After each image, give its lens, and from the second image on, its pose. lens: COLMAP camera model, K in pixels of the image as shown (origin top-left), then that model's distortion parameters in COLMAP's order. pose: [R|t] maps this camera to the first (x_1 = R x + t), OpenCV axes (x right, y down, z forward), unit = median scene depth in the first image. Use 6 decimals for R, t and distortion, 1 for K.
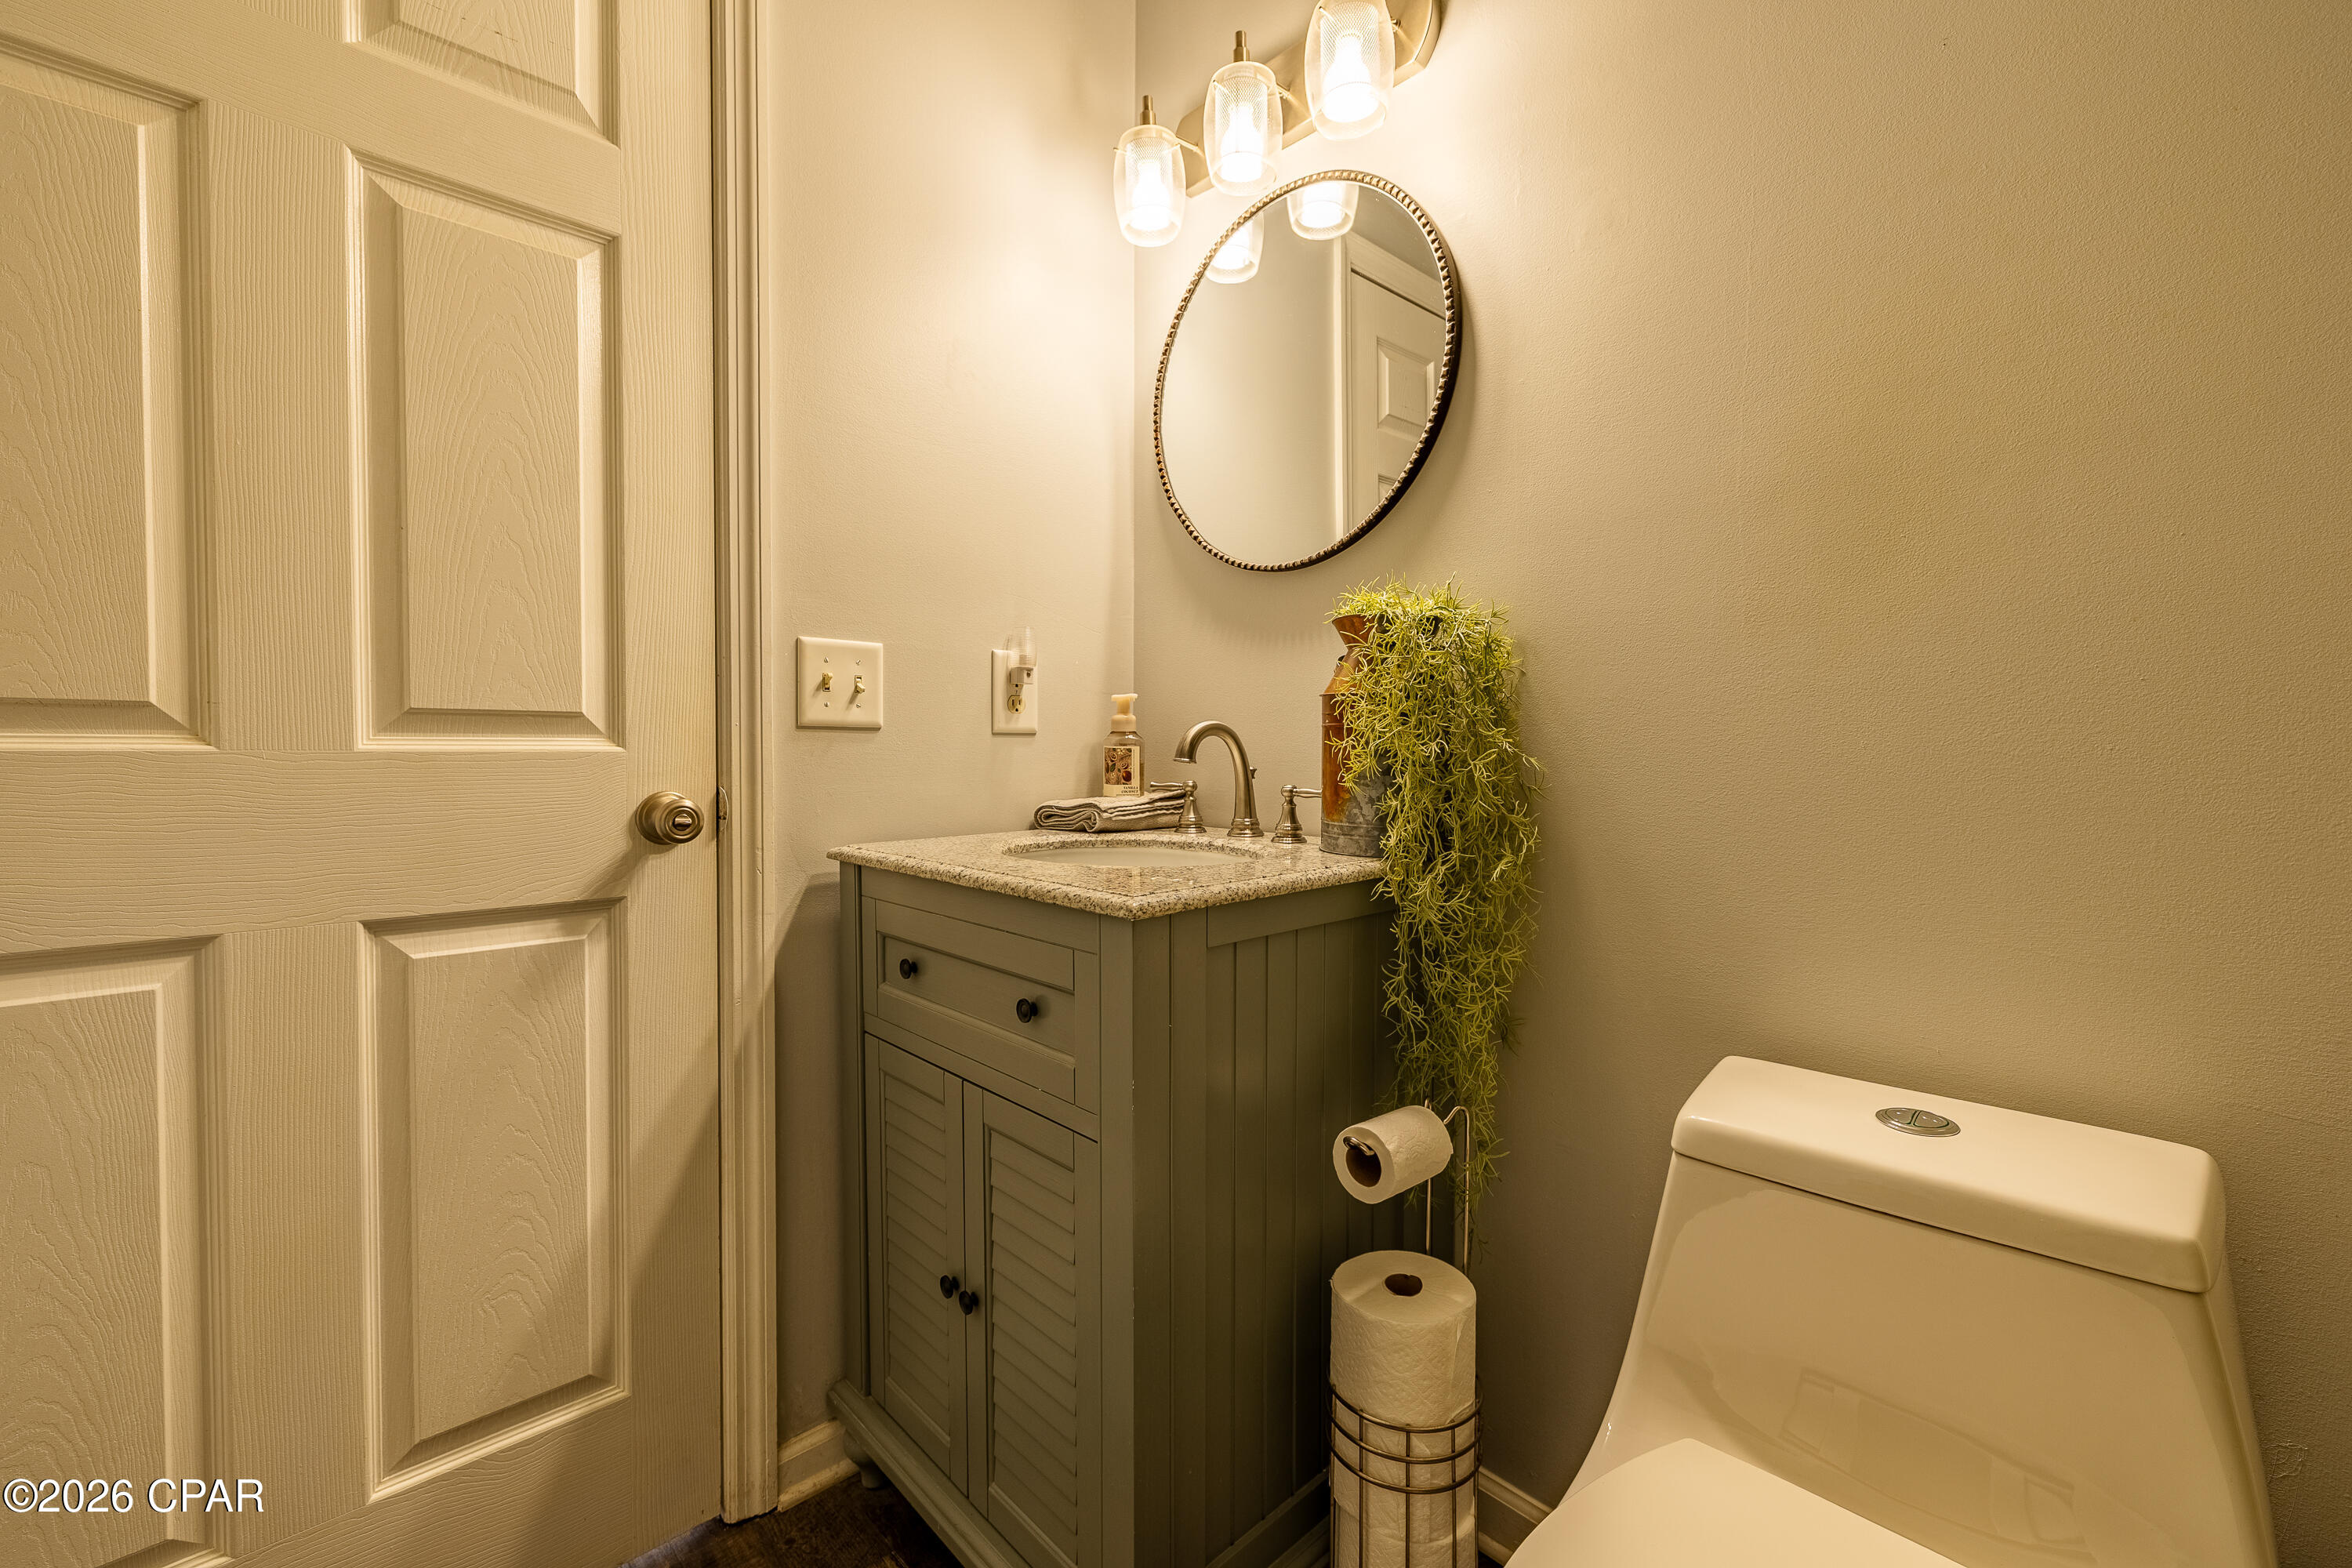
lens RADIAL K [[980.3, 0, 1173.9], [0, 980.3, 772.4], [0, 0, 1]] dist [-0.000776, 0.000378]
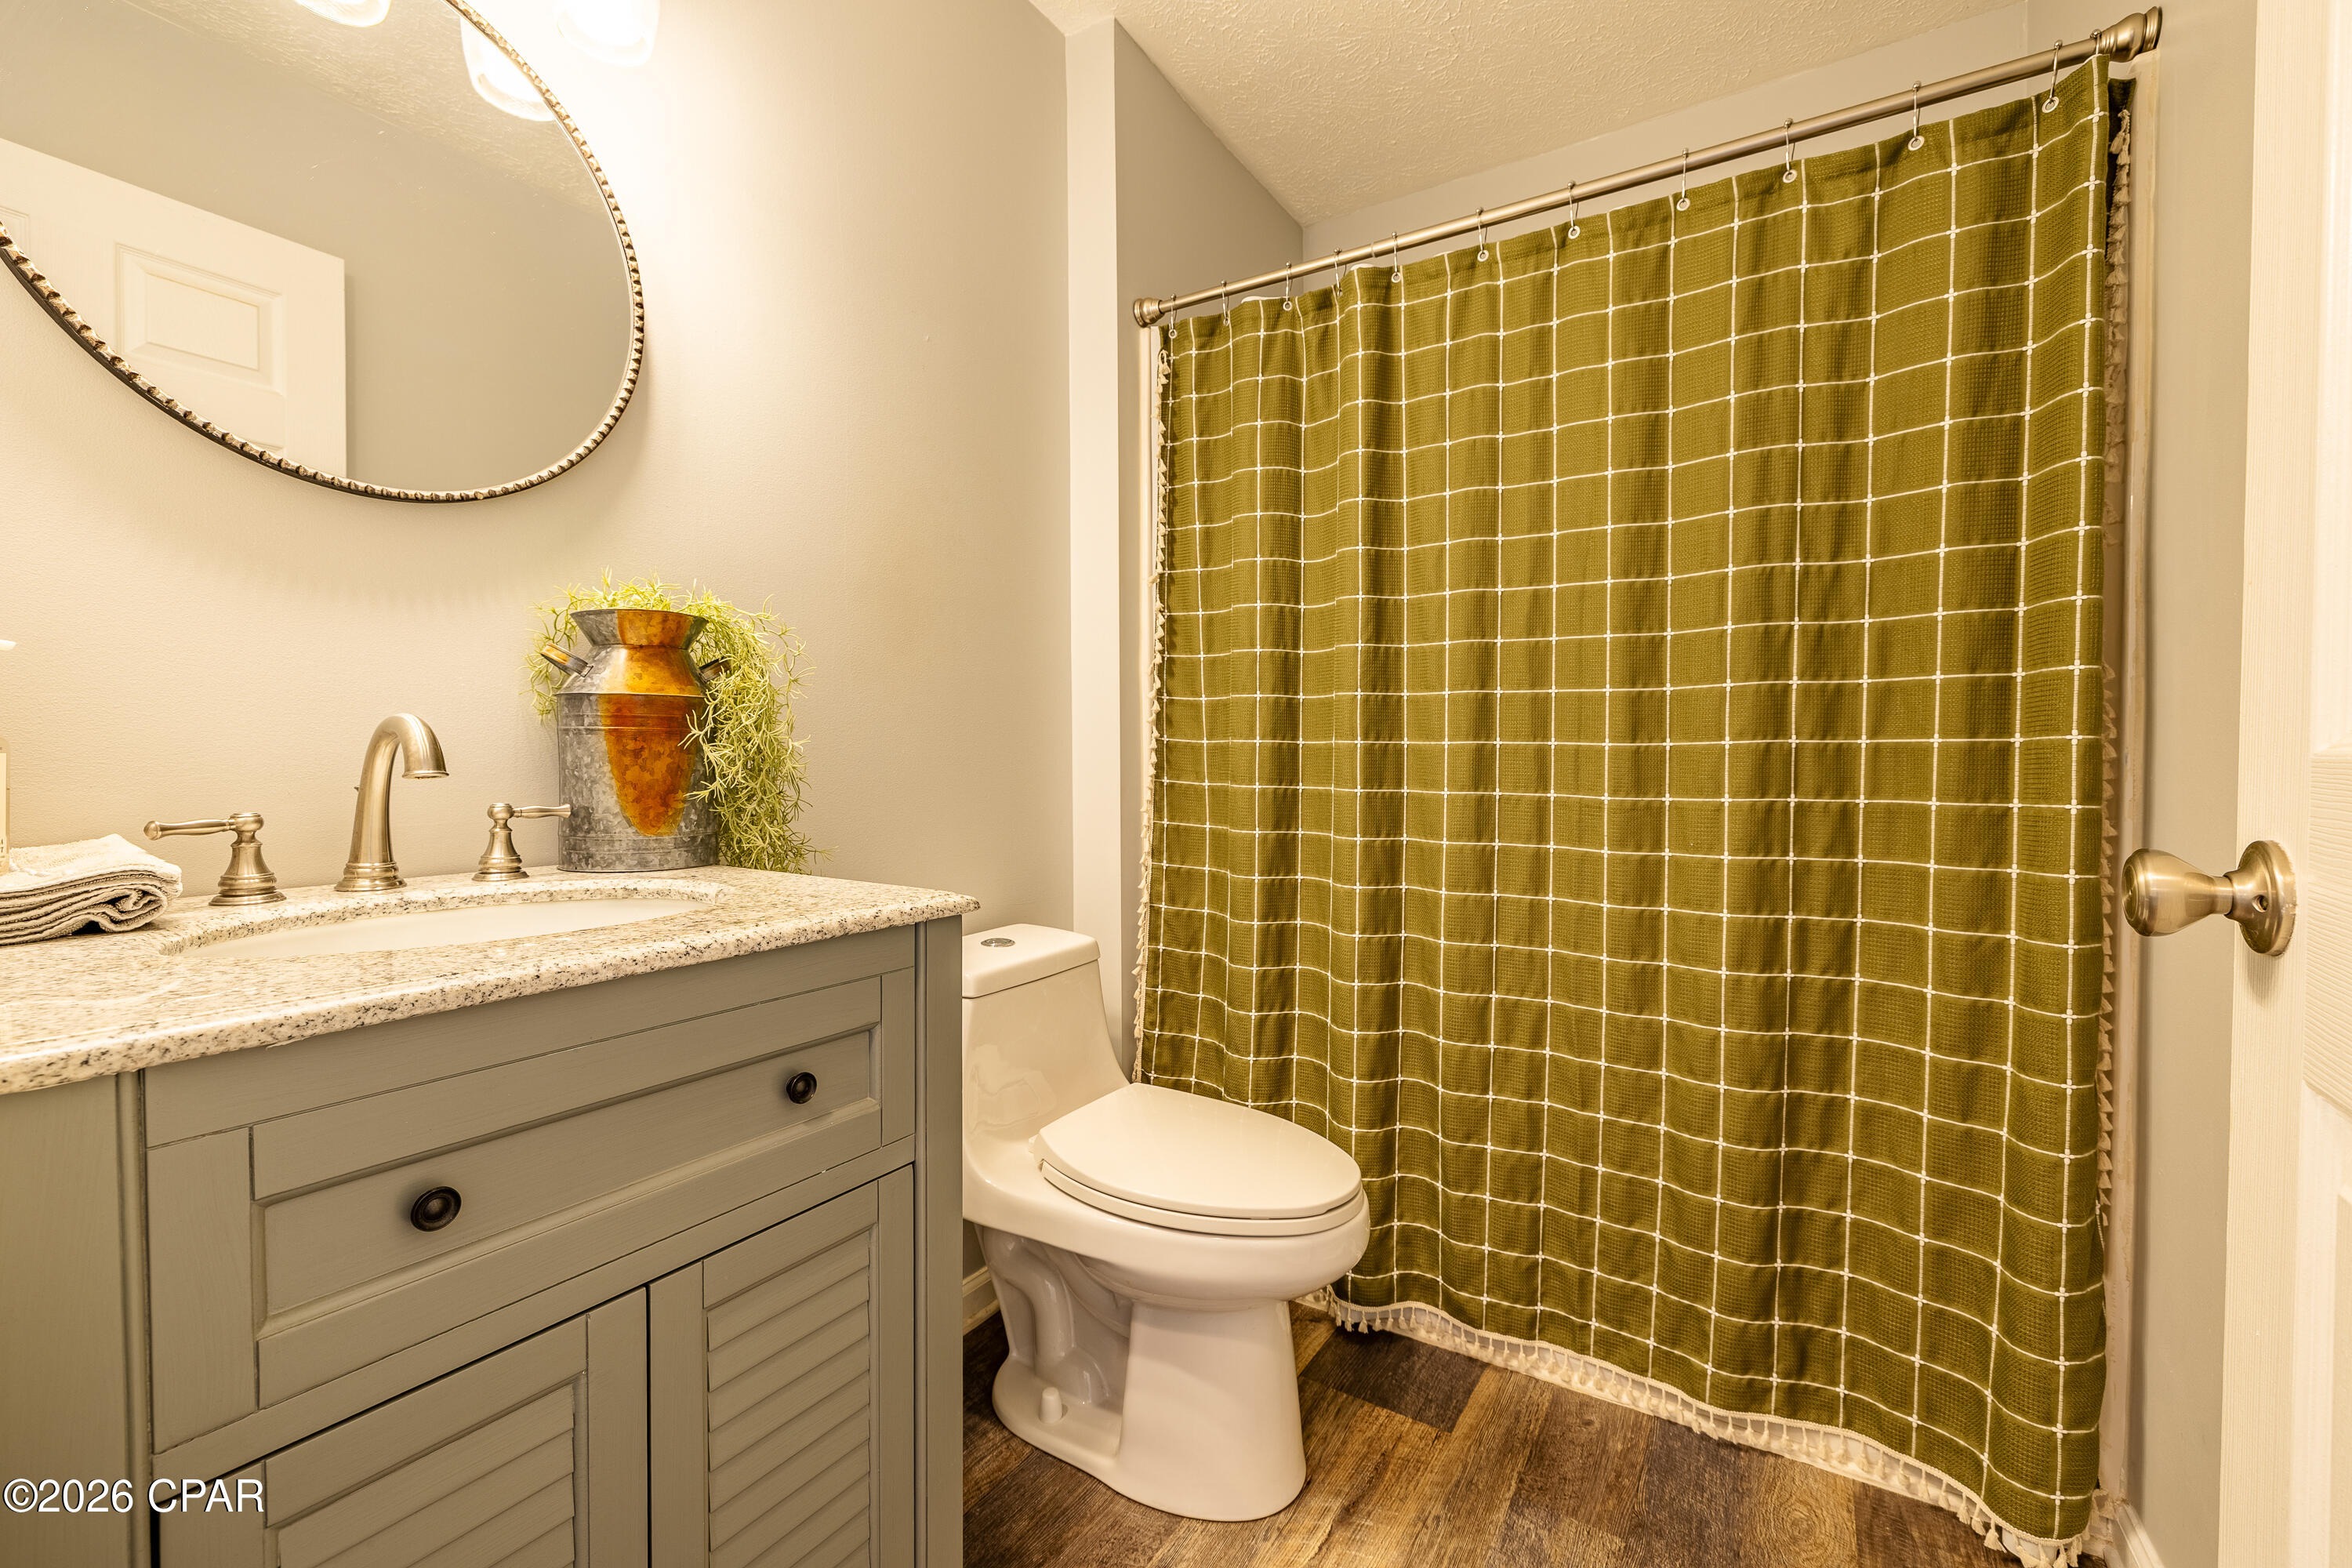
lens RADIAL K [[979.5, 0, 1173.9], [0, 979.5, 775.4], [0, 0, 1]] dist [-0.000180, 0.000437]
pose [[-0.243156, -0.022525, 0.969726, -0.764943], [0.027305, 0.999175, 0.030056, -0.018296], [-0.969603, 0.033786, -0.242340, 0.692540]]
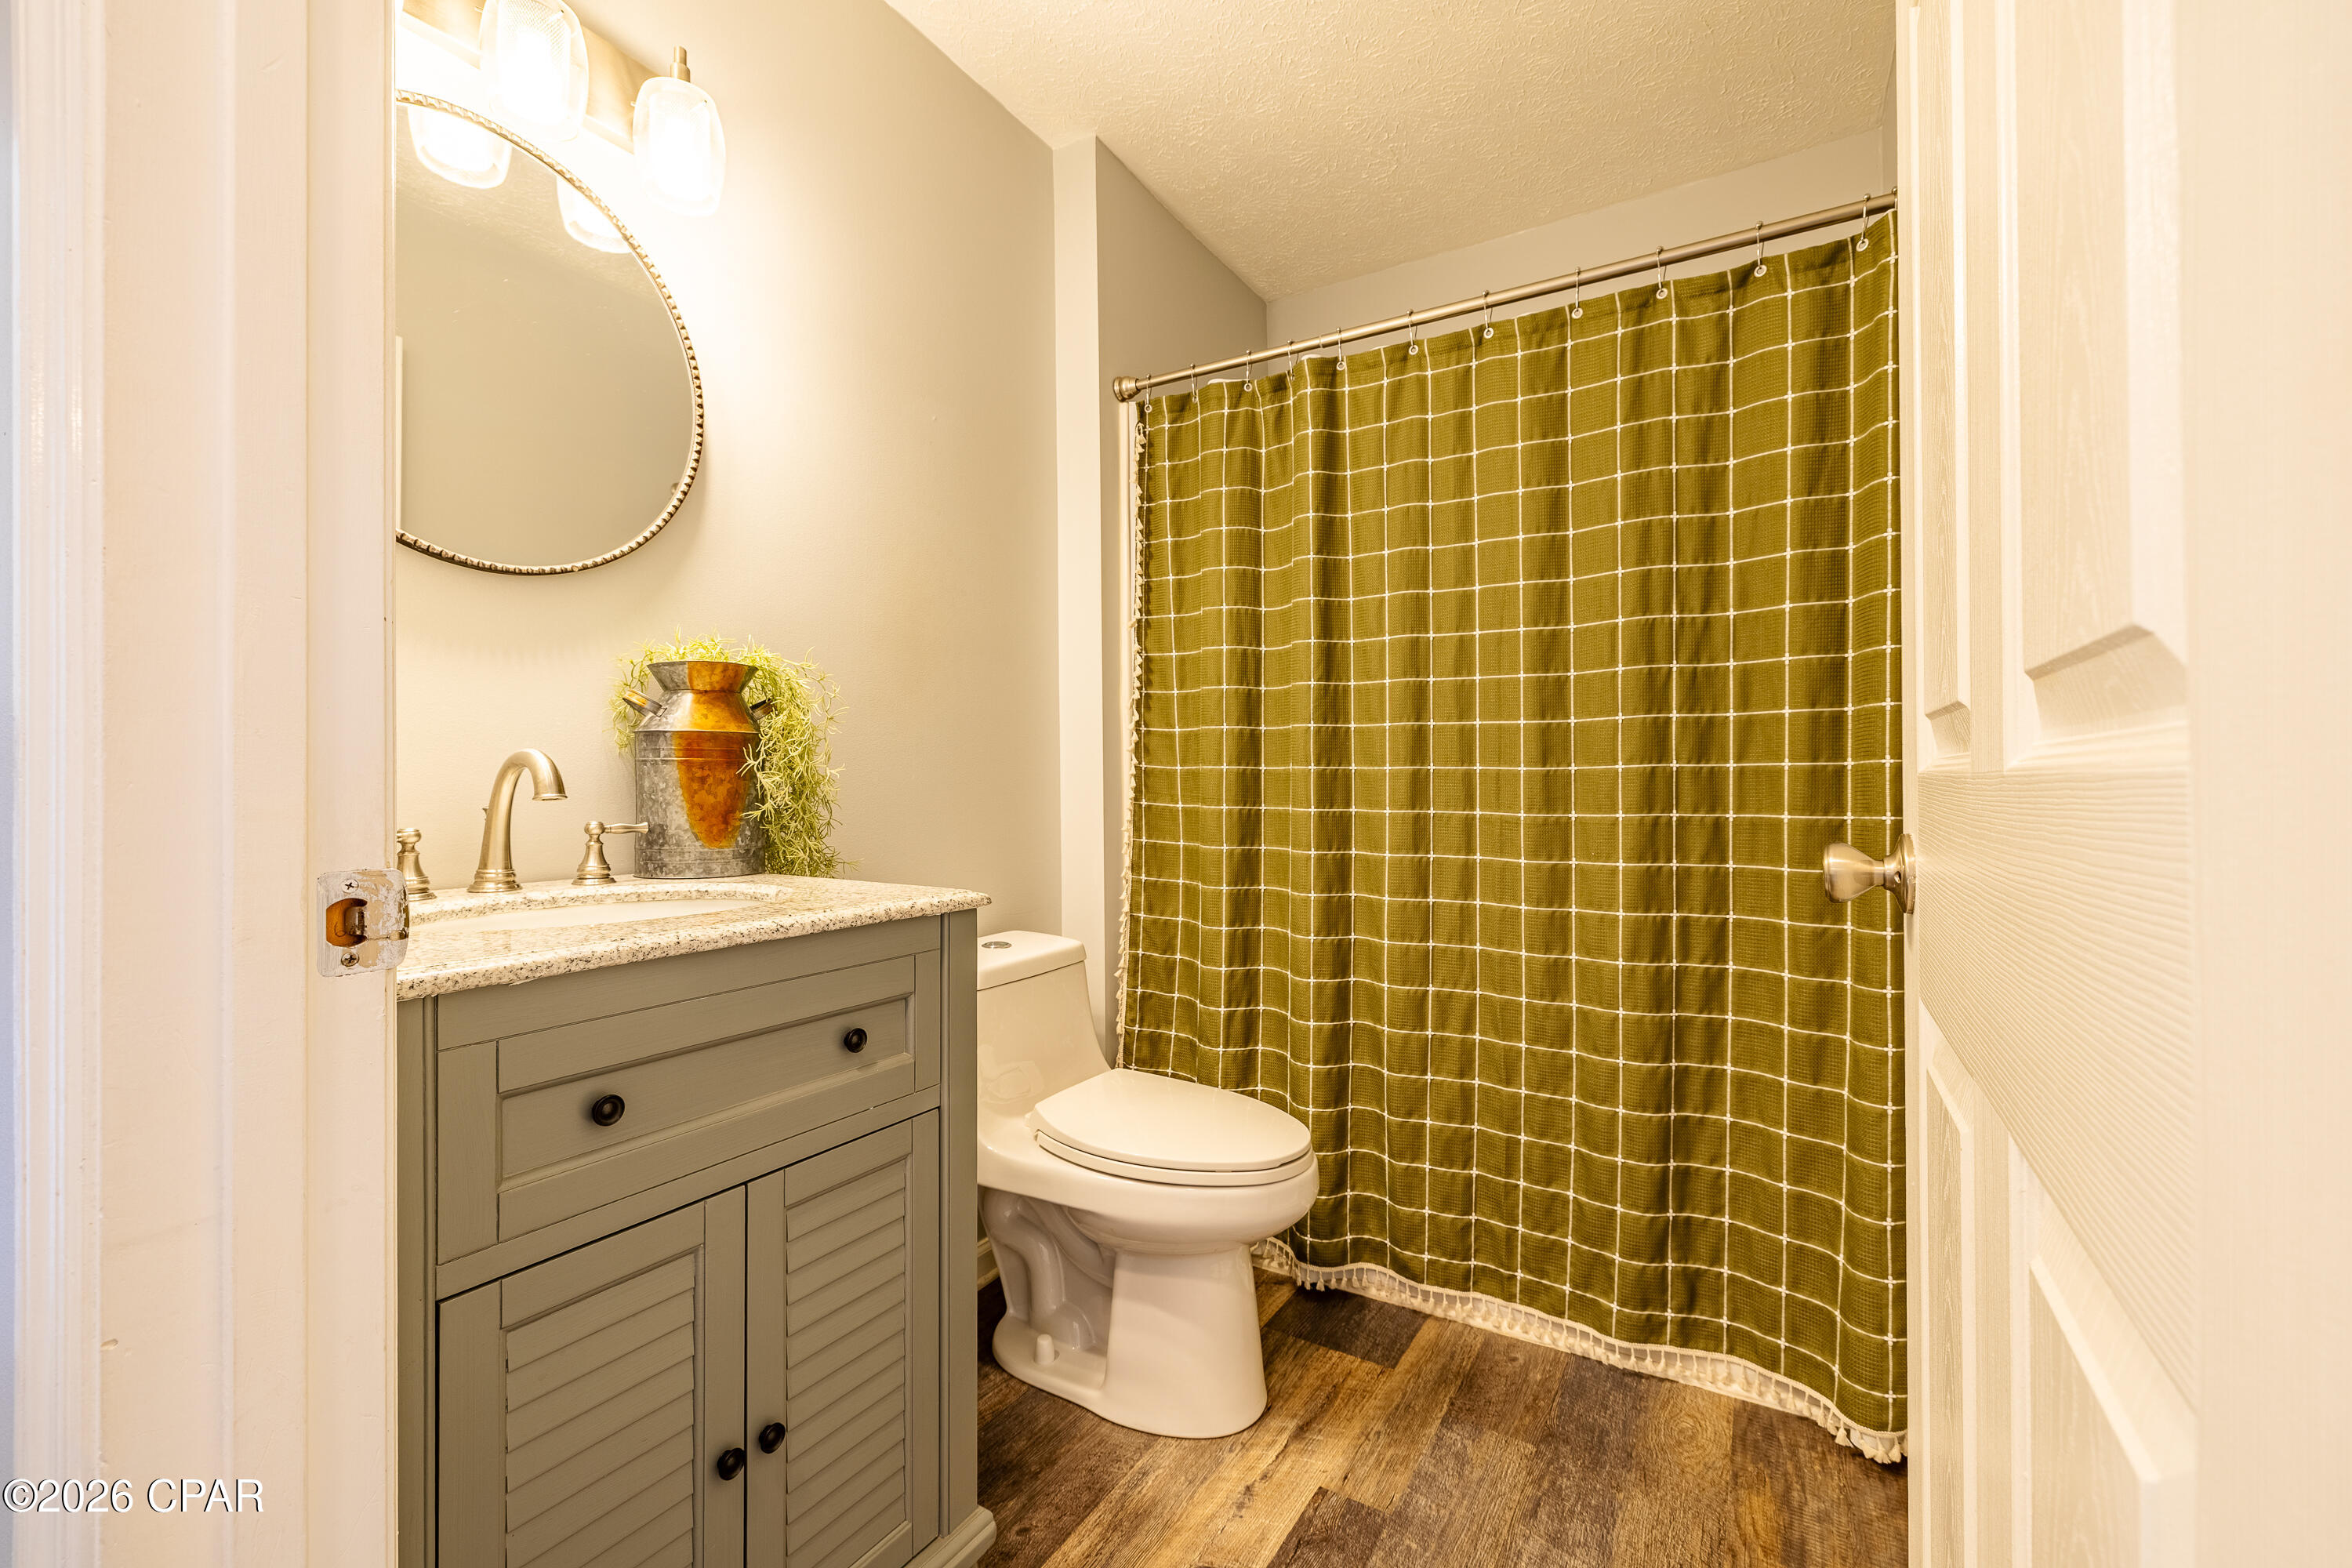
lens RADIAL K [[980.3, 0, 1173.9], [0, 980.3, 772.4], [0, 0, 1]] dist [-0.000776, 0.000378]
pose [[-0.261193, 0.007374, 0.965258, -0.943172], [0.032196, 0.999481, 0.001076, -0.017852], [-0.964749, 0.031358, -0.261295, 0.729015]]
